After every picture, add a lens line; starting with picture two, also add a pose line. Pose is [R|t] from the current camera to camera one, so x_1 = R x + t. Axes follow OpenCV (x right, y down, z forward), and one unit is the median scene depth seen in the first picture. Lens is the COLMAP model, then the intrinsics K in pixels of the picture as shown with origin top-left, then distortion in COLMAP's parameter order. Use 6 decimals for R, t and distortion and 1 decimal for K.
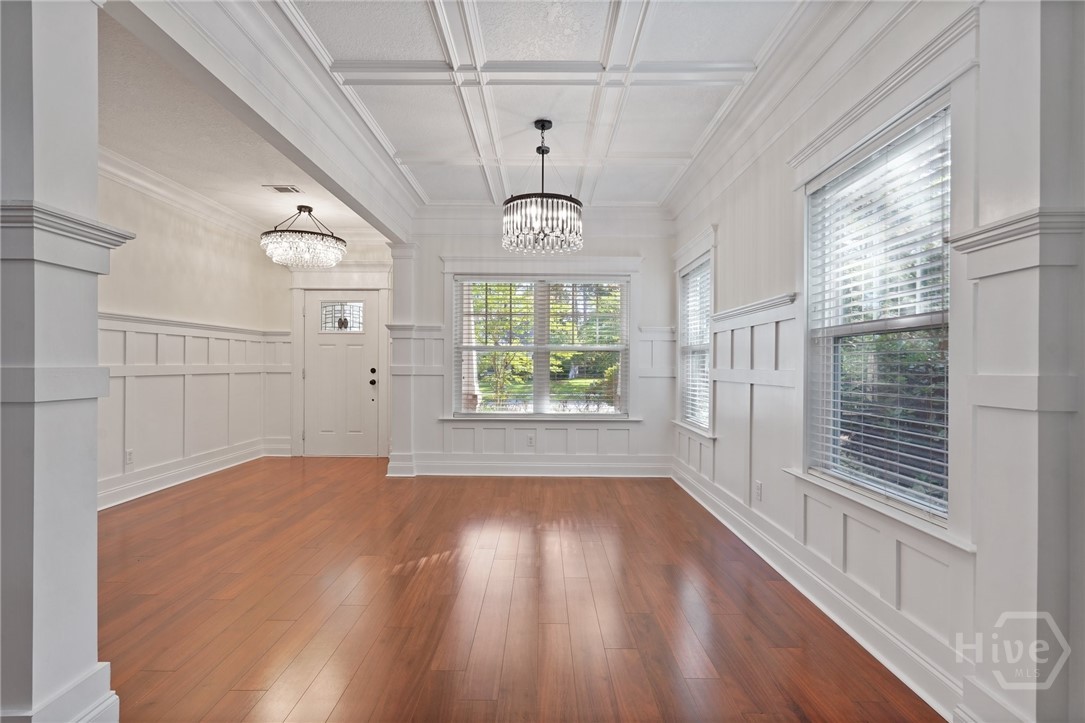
lens RADIAL K [[492.7, 0, 545.7], [0, 492.7, 364.7], [0, 0, 1]] dist [-0.015599, 0.008458]
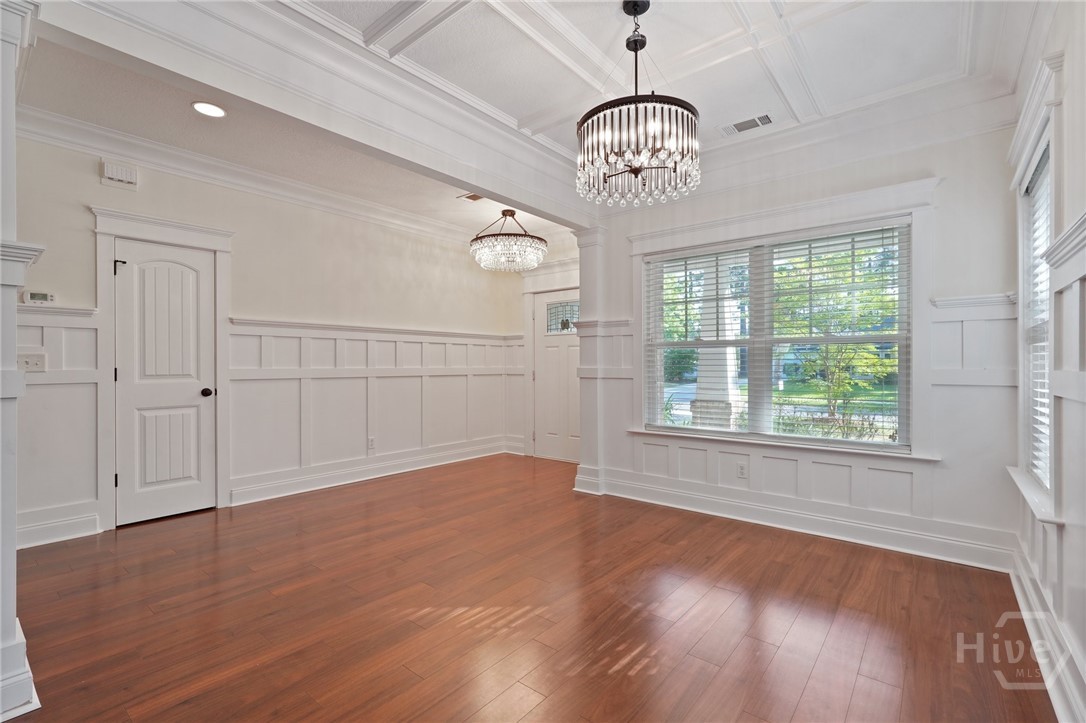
lens RADIAL K [[493.2, 0, 536.7], [0, 493.2, 363.4], [0, 0, 1]] dist [-0.015599, 0.008458]
pose [[0.765606, -0.009706, -0.643236, 0.204885], [0.006557, 0.999952, -0.007284, 0.000798], [0.643276, 0.001359, 0.765633, 0.260327]]
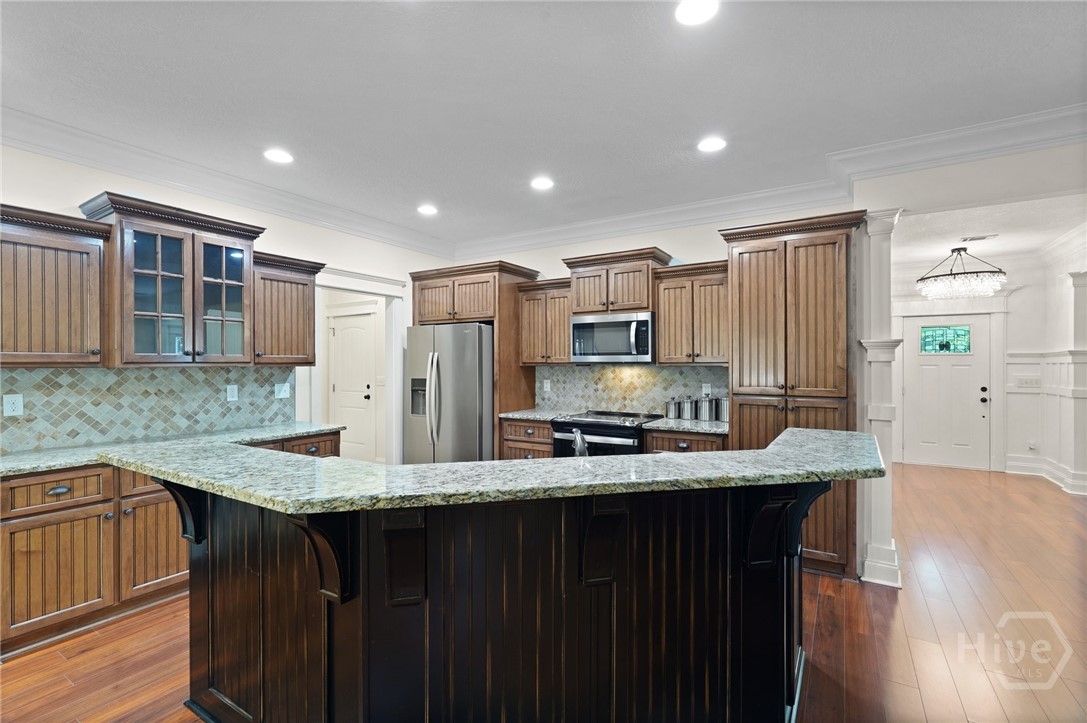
lens RADIAL K [[493.7, 0, 540.2], [0, 493.7, 361.8], [0, 0, 1]] dist [-0.015599, 0.008458]
pose [[0.844025, -0.006693, -0.536263, -0.706963], [0.003081, 0.999966, -0.007632, -0.050516], [0.536296, 0.004789, 0.844017, -0.496392]]
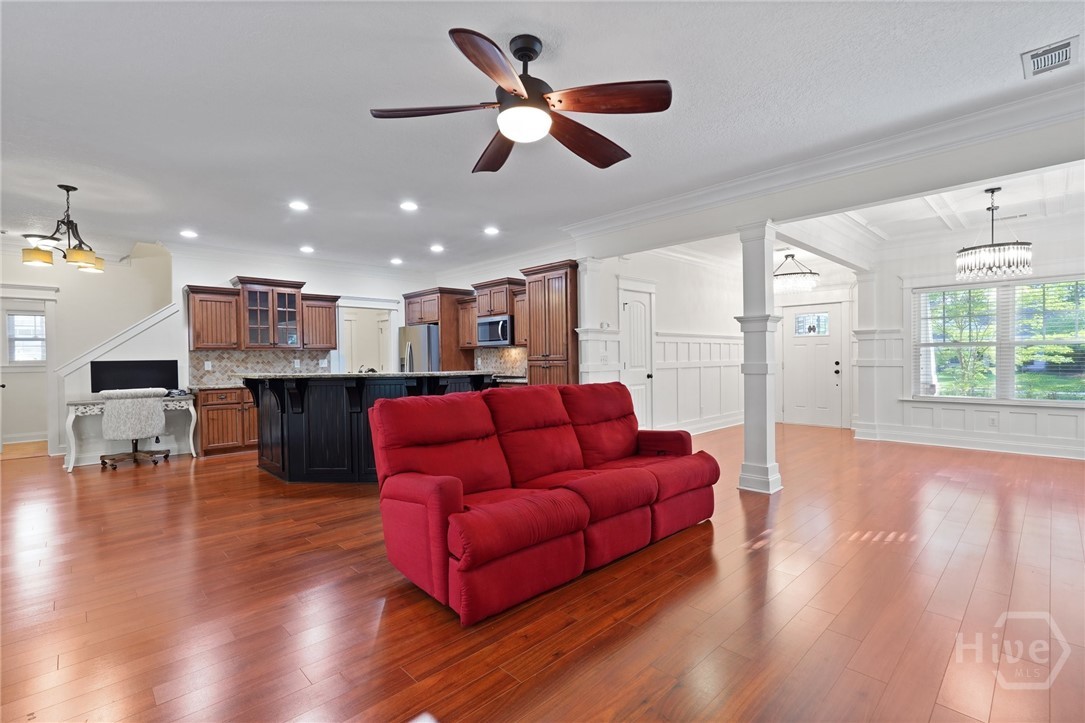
lens RADIAL K [[492.7, 0, 539.8], [0, 492.7, 365.4], [0, 0, 1]] dist [-0.015599, 0.008458]
pose [[0.683892, -0.002020, -0.729580, 0.083669], [0.015141, 0.999820, 0.011424, -0.011085], [0.729426, -0.018860, 0.683800, -0.601509]]
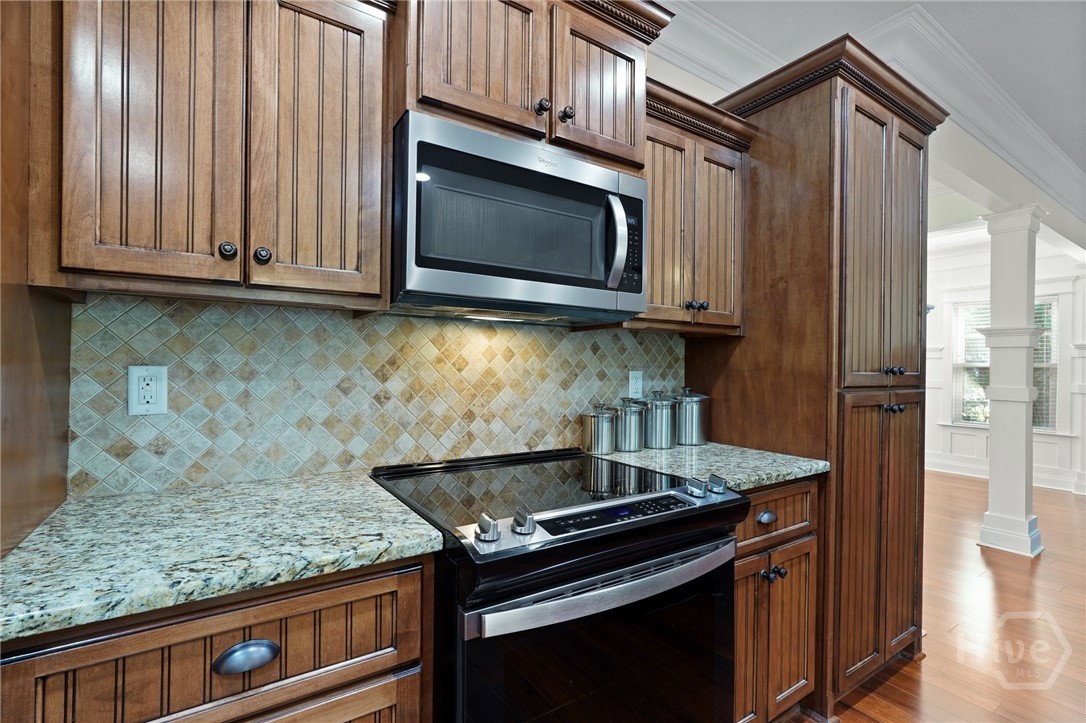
lens RADIAL K [[493.2, 0, 542.9], [0, 493.2, 361.4], [0, 0, 1]] dist [-0.015599, 0.008458]
pose [[0.836247, 0.011034, 0.548241, -1.206212], [-0.010264, 0.999937, -0.004470, -0.024418], [-0.548256, -0.001889, 0.836308, 0.062994]]
